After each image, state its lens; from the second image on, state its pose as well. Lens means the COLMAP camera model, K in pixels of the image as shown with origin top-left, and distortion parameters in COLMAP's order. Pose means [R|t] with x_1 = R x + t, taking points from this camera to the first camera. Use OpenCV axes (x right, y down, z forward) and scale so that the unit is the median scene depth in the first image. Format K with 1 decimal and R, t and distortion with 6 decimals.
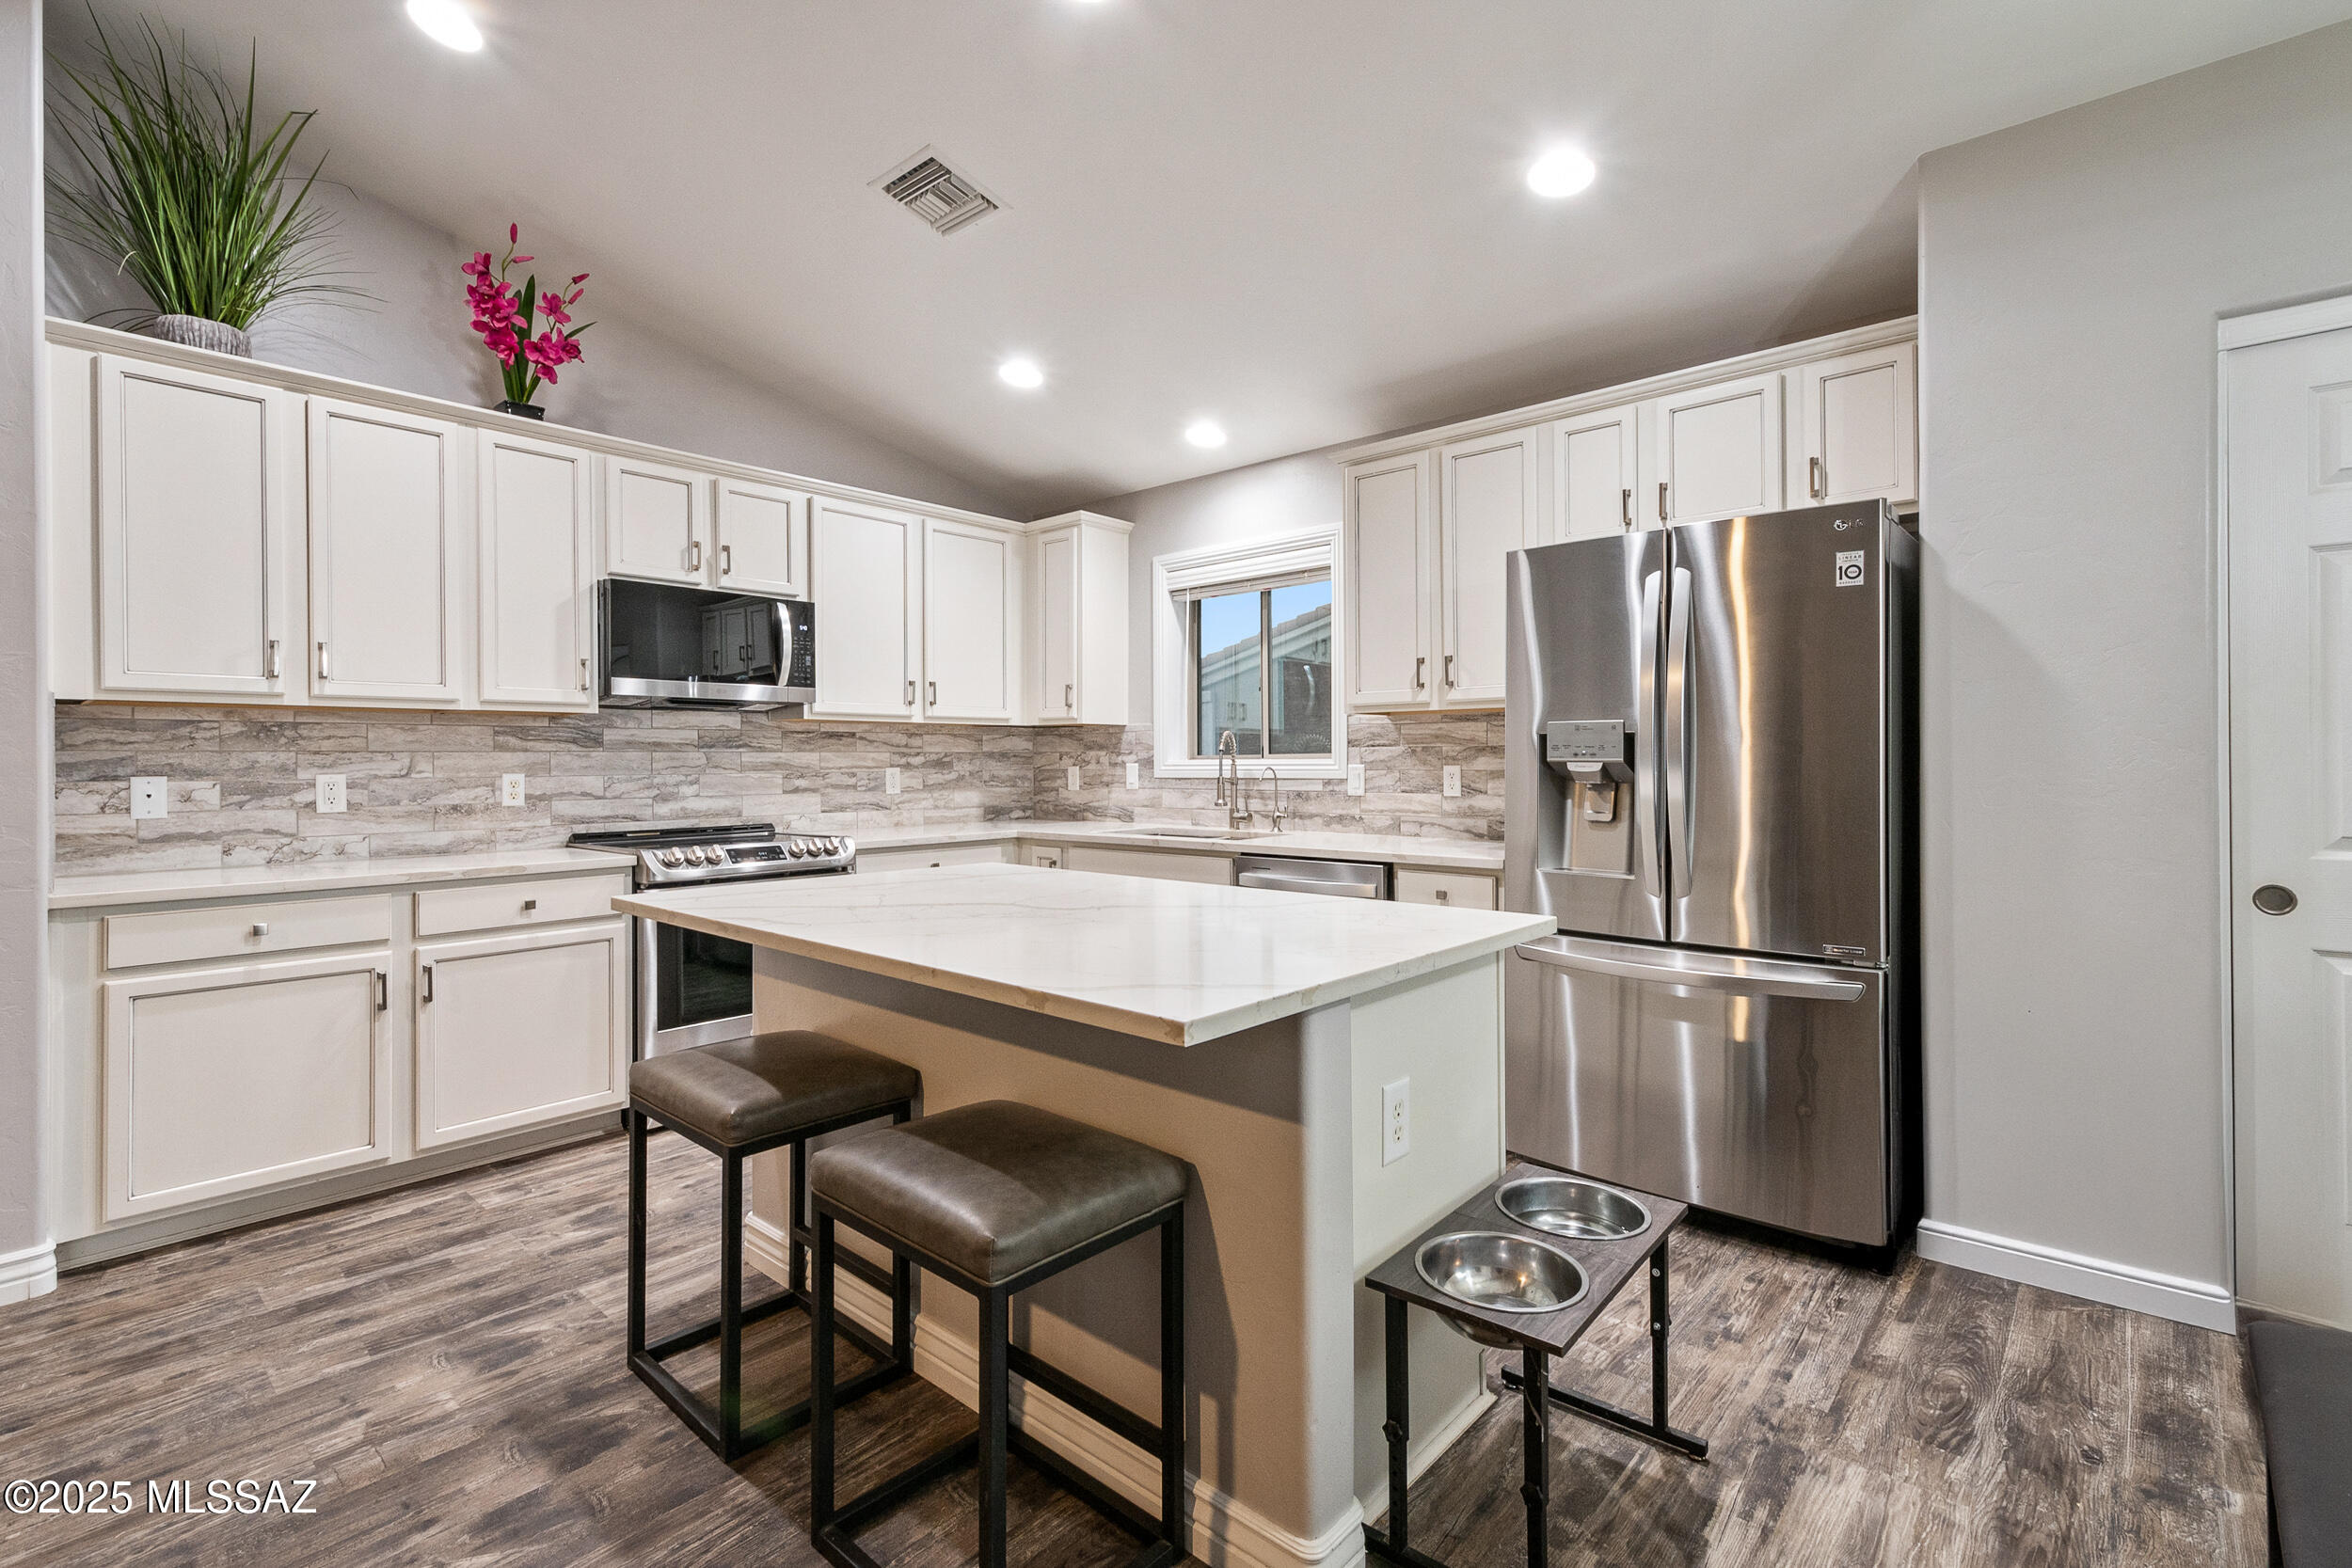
lens RADIAL K [[1066.8, 0, 1177.2], [0, 1066.8, 763.1], [0, 0, 1]] dist [0.000835, -0.000070]
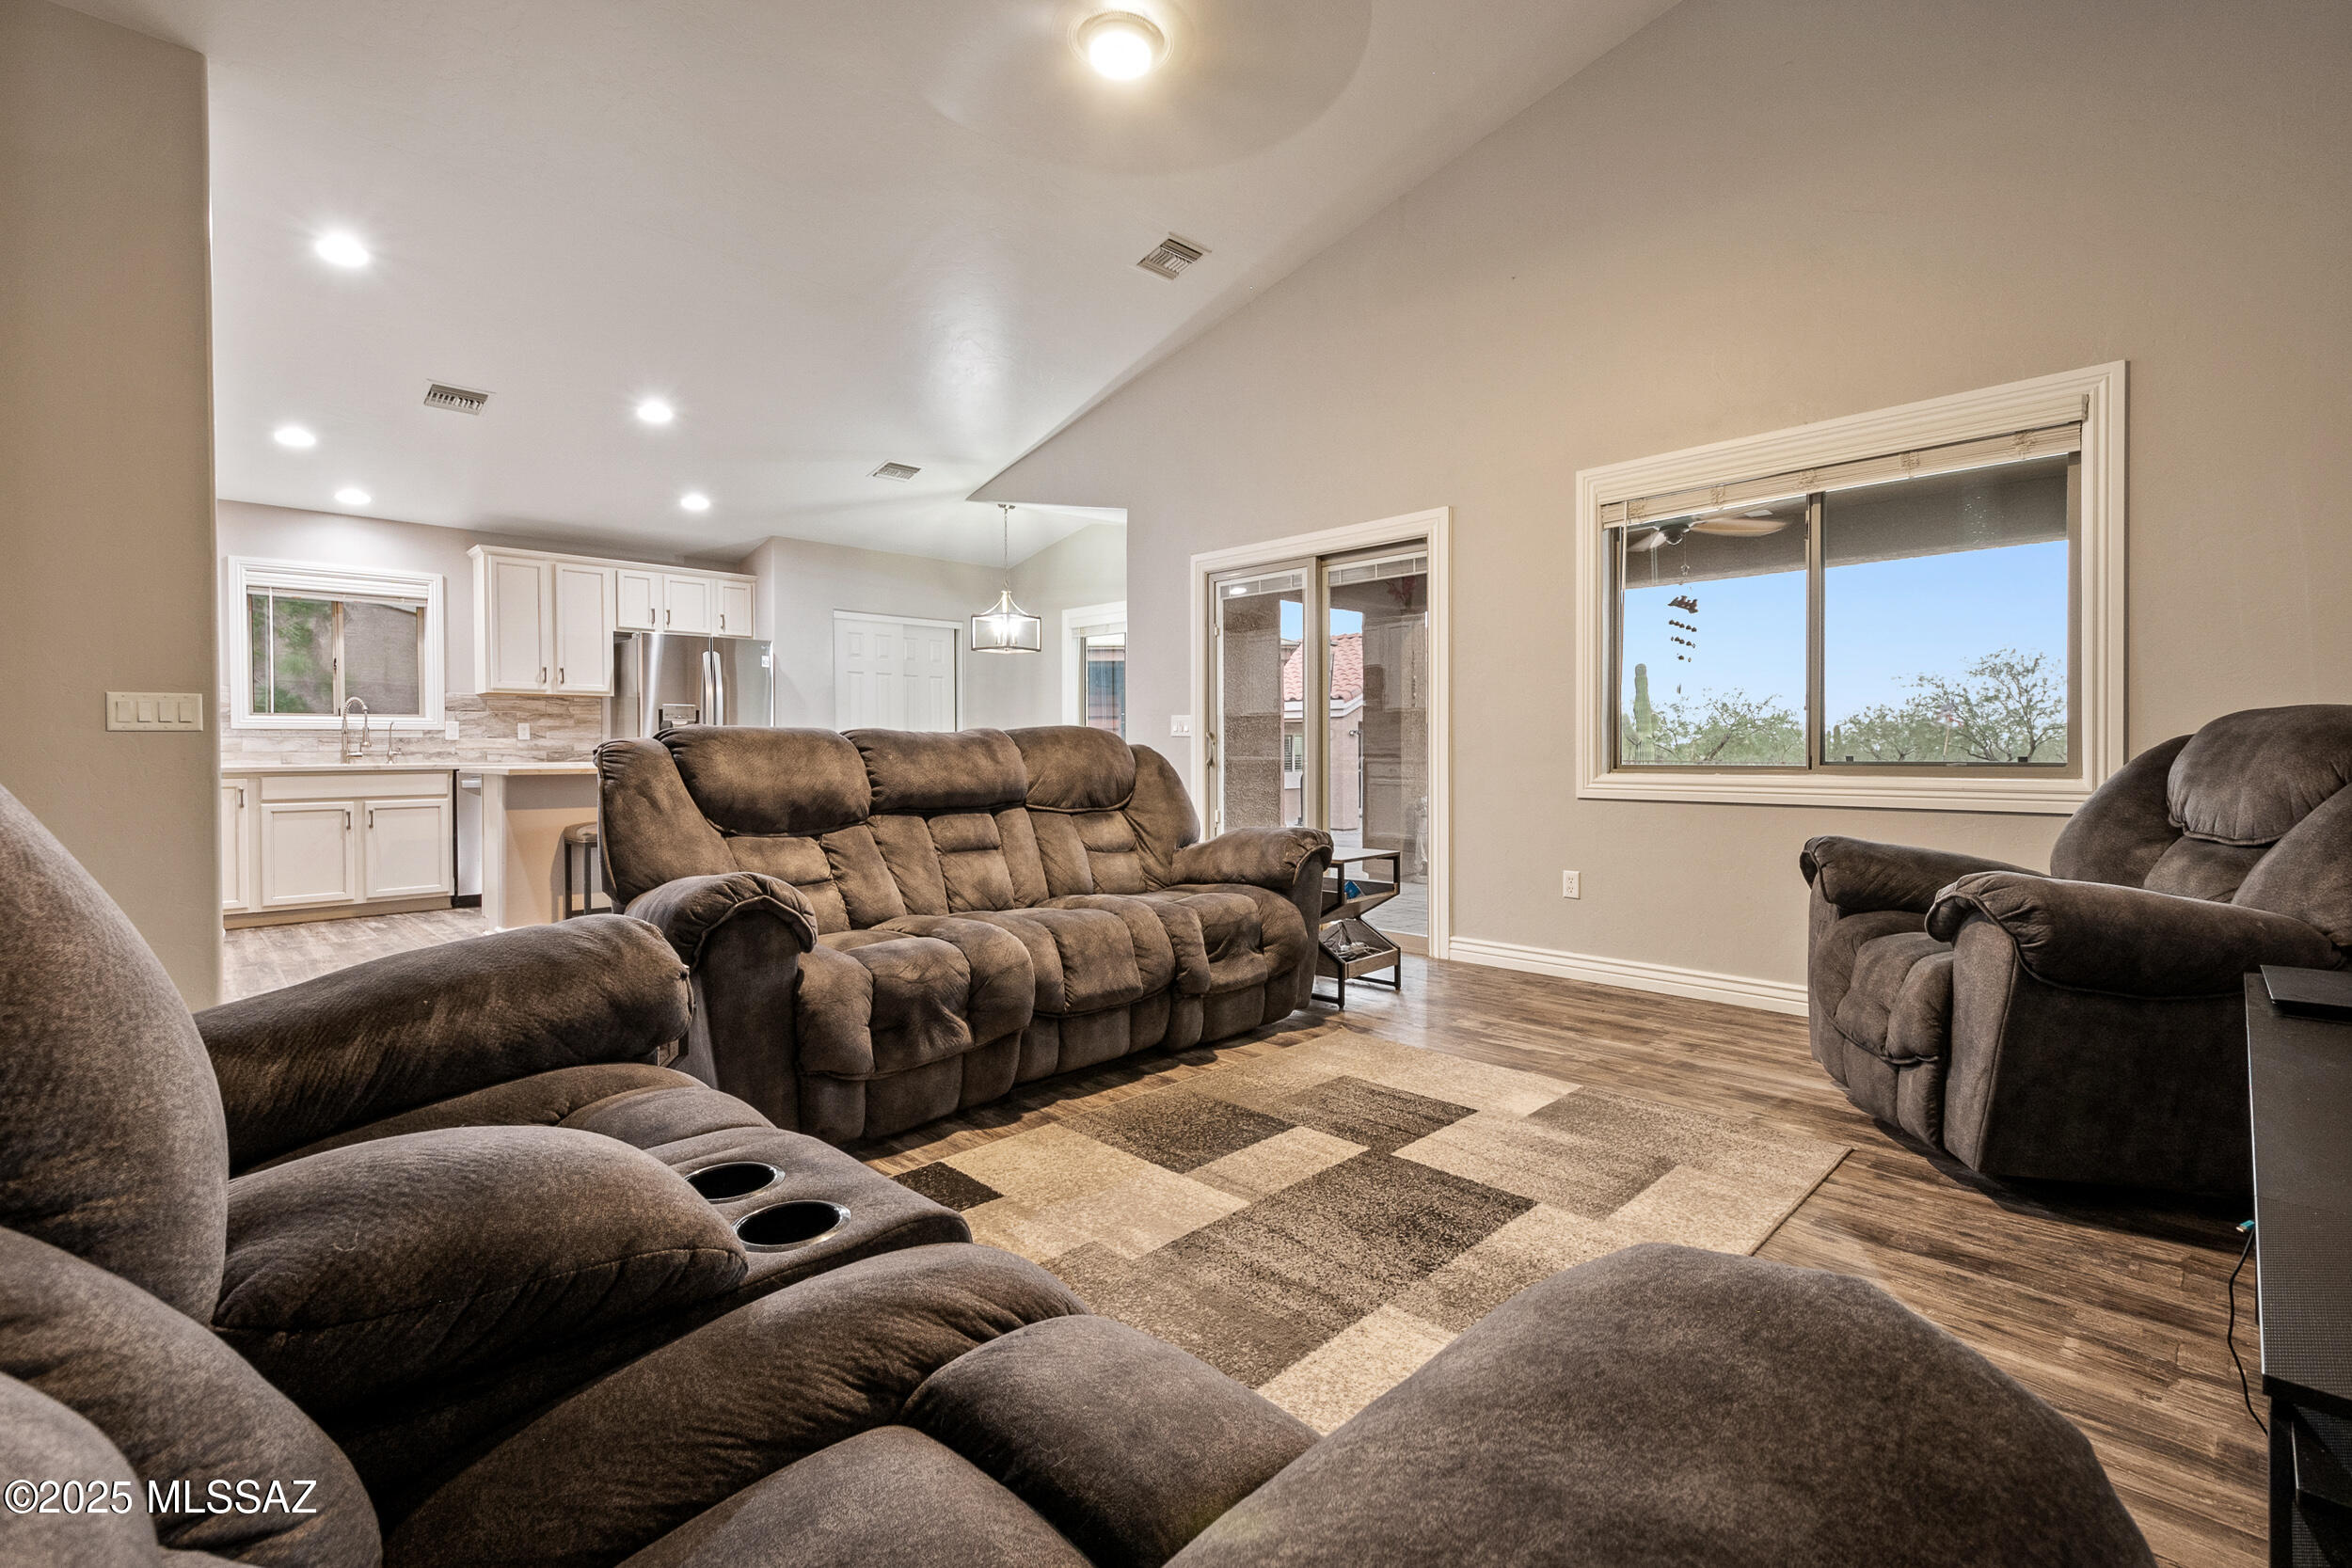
lens RADIAL K [[1066.8, 0, 1179.2], [0, 1066.8, 768.9], [0, 0, 1]] dist [0.000835, -0.000070]
pose [[0.052448, -0.007990, 0.998592, -1.488106], [0.010150, 0.999921, 0.007468, 0.076830], [-0.998572, 0.009745, 0.052525, -0.237771]]
